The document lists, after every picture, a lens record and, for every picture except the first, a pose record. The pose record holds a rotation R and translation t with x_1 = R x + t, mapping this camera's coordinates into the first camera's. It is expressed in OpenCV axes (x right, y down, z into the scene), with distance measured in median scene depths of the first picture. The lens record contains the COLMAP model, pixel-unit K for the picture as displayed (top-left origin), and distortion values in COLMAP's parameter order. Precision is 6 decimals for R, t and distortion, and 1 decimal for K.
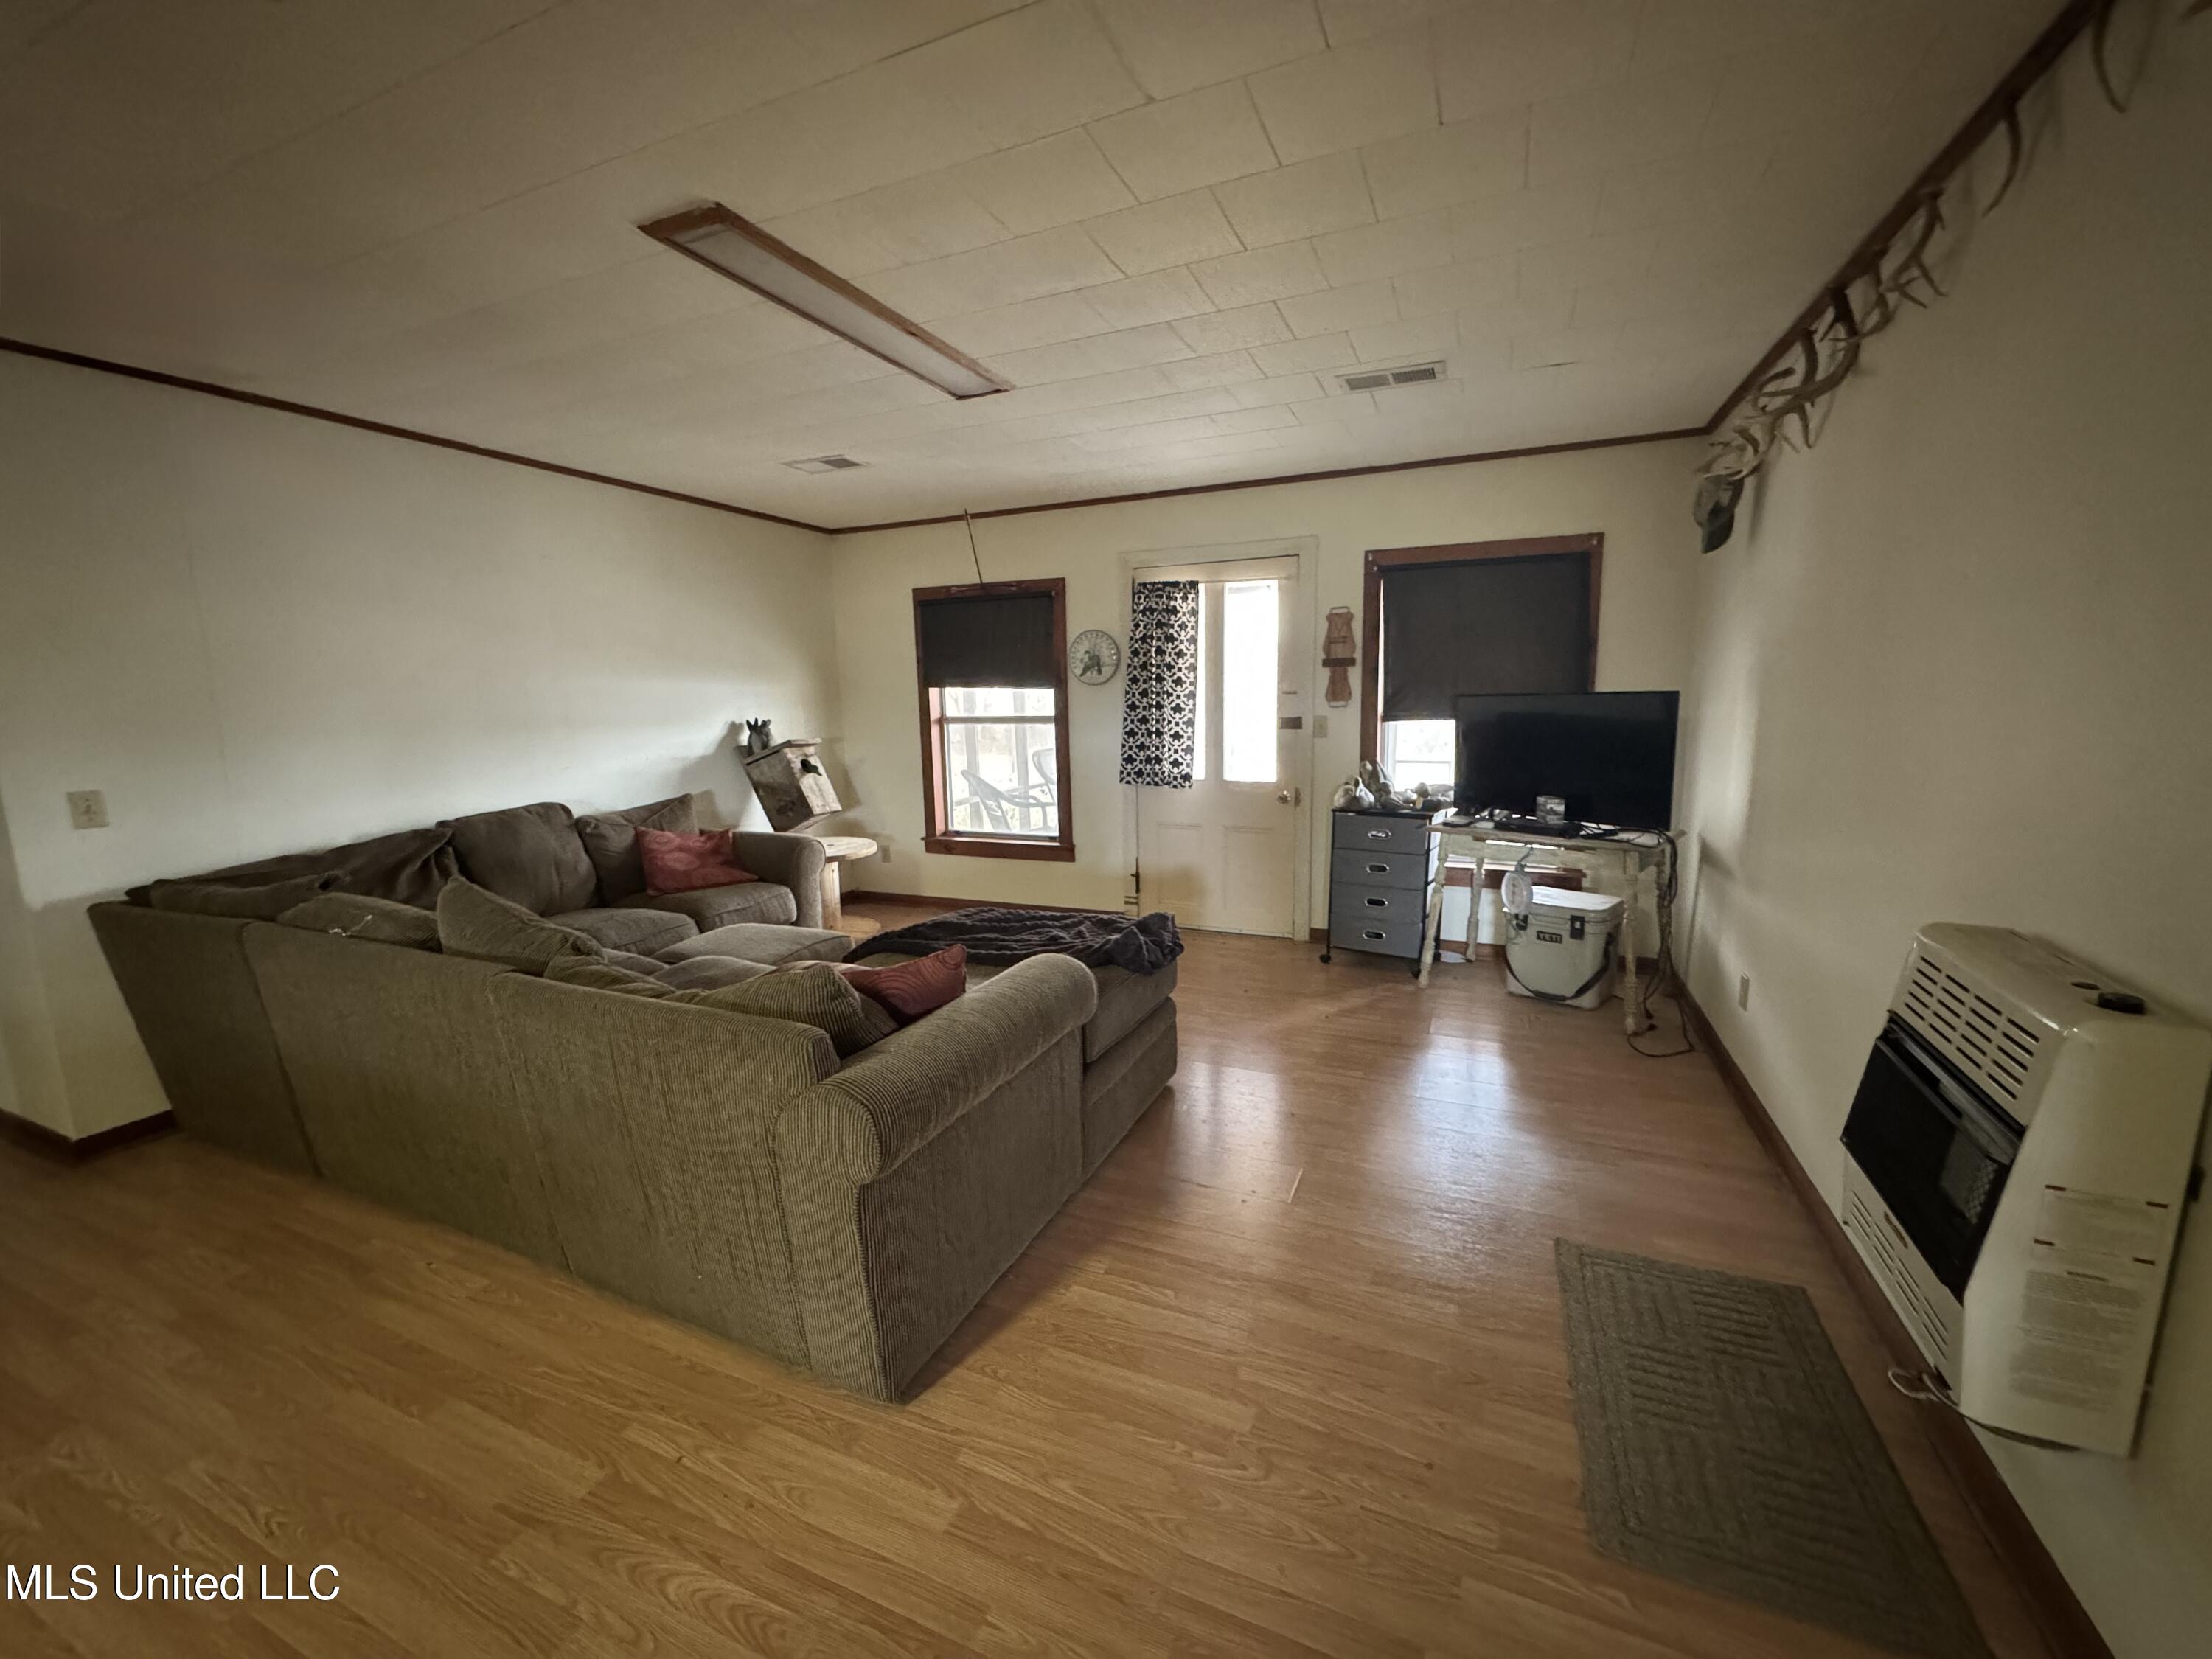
lens RADIAL K [[887.6, 0, 1108.3], [0, 887.6, 831.1], [0, 0, 1]] dist [-0.002599, 0.000545]
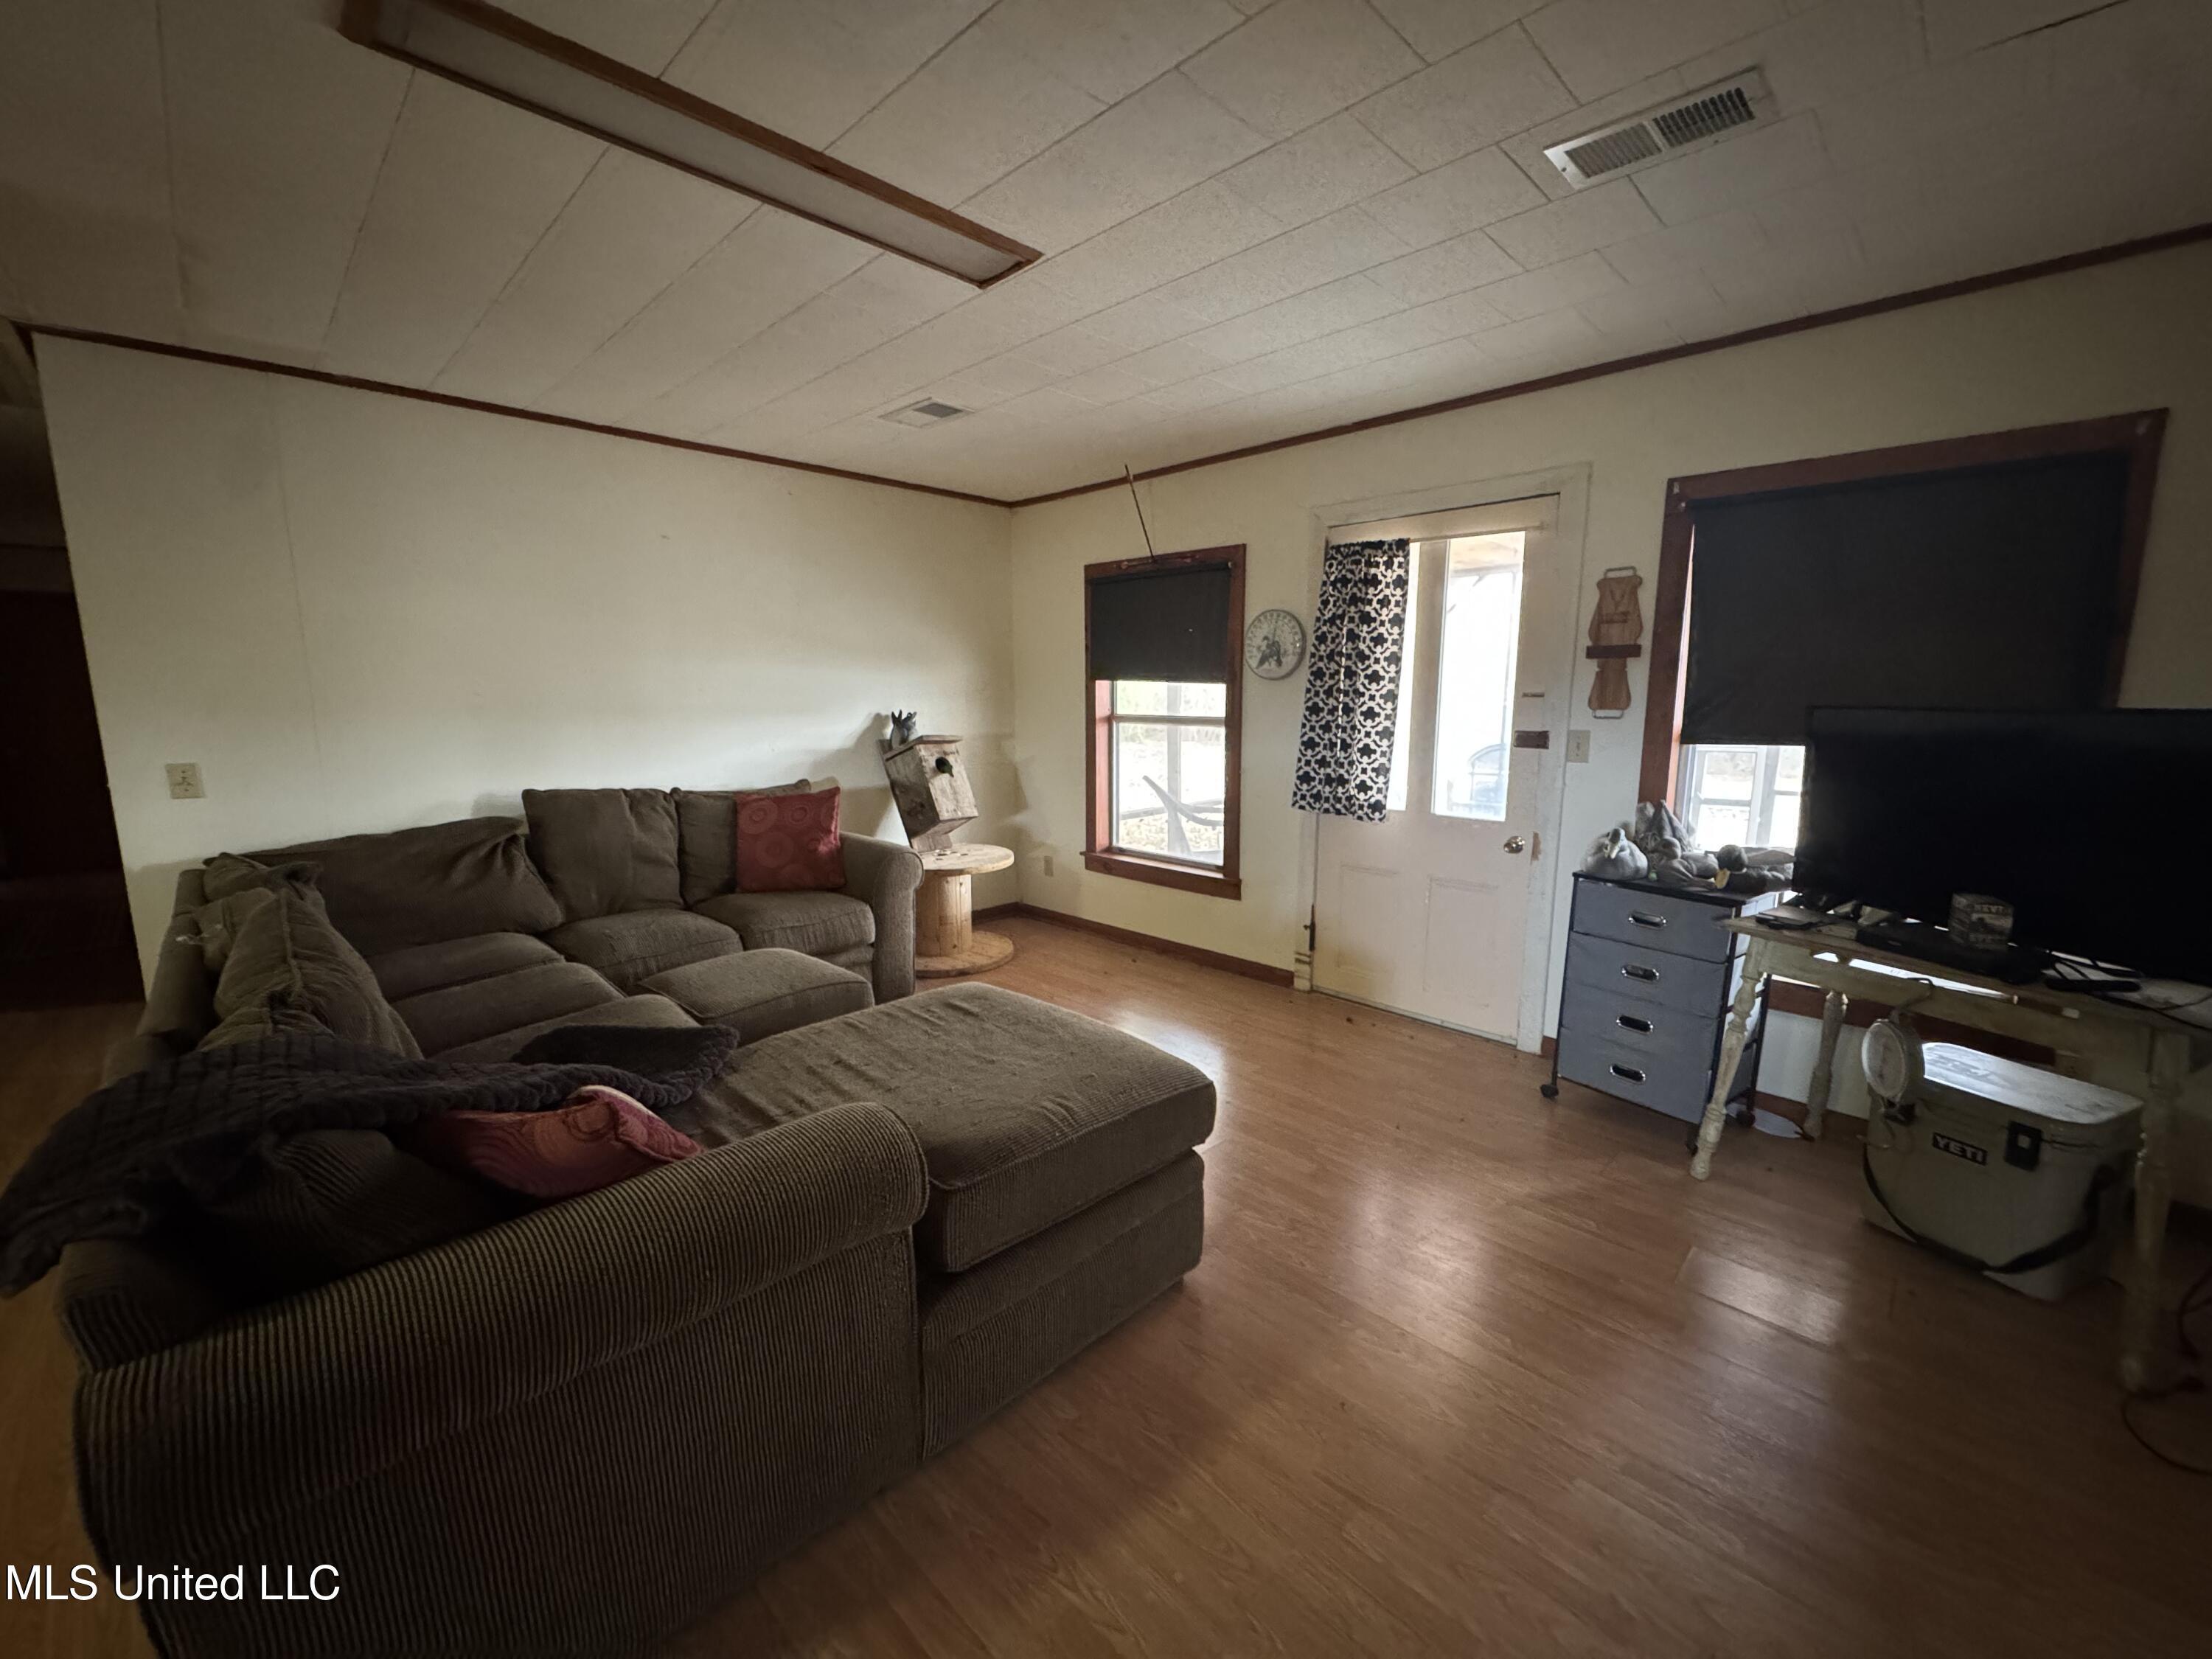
lens RADIAL K [[887.6, 0, 1105.2], [0, 887.6, 830.7], [0, 0, 1]] dist [-0.002599, 0.000545]
pose [[0.930060, 0.077049, -0.359237, 0.153073], [-0.074853, 0.996993, 0.020044, -0.040699], [0.359701, 0.008248, 0.933031, 0.240998]]
